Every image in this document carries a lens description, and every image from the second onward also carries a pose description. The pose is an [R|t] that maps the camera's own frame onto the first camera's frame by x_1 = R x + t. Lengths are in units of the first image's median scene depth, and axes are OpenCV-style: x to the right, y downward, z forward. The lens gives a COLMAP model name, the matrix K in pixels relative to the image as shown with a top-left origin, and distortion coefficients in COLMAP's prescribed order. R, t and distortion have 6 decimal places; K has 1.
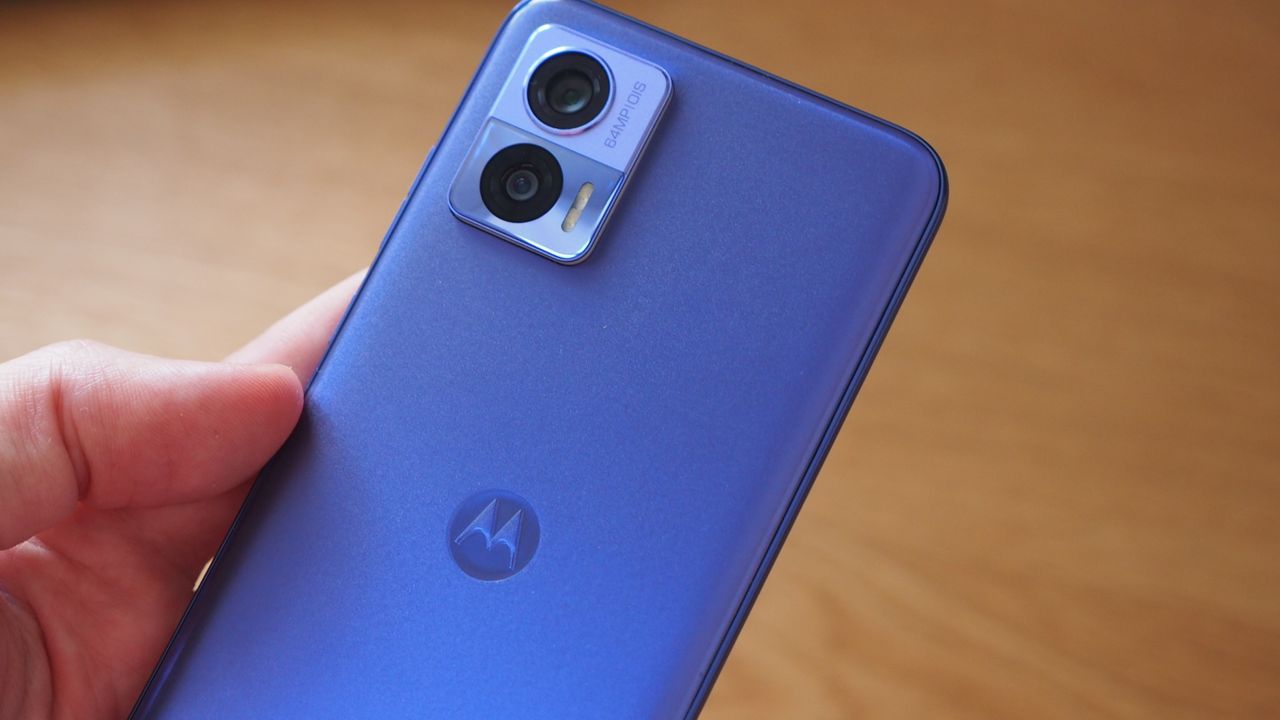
lens RADIAL K [[2890.0, 0, 640.3], [0, 2890.0, 358.2], [0, 0, 1]] dist [-0.105313, 0.000000]
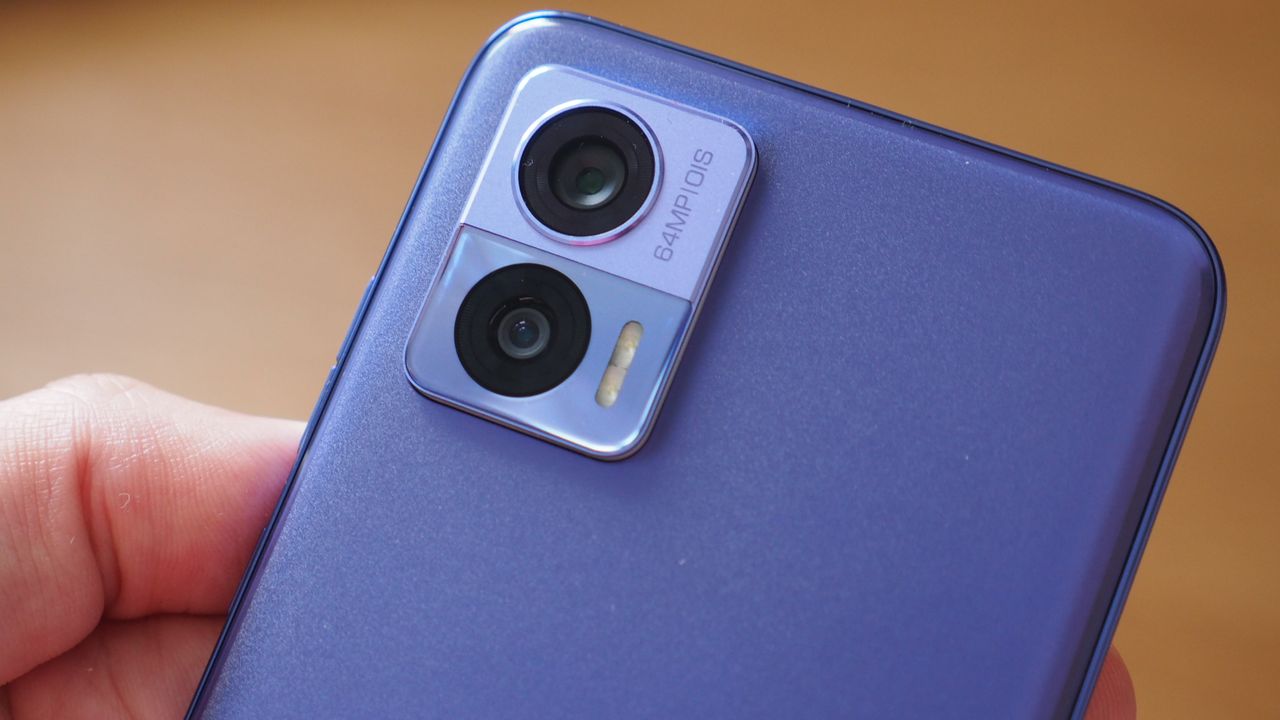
lens RADIAL K [[2890.0, 0, 639.7], [0, 2890.0, 361.8], [0, 0, 1]] dist [-0.105313, 0.000000]
pose [[0.996640, -0.078436, 0.023583, -0.031347], [0.078417, 0.996919, 0.001735, -0.052909], [-0.023647, 0.000120, 0.999720, 0.390093]]
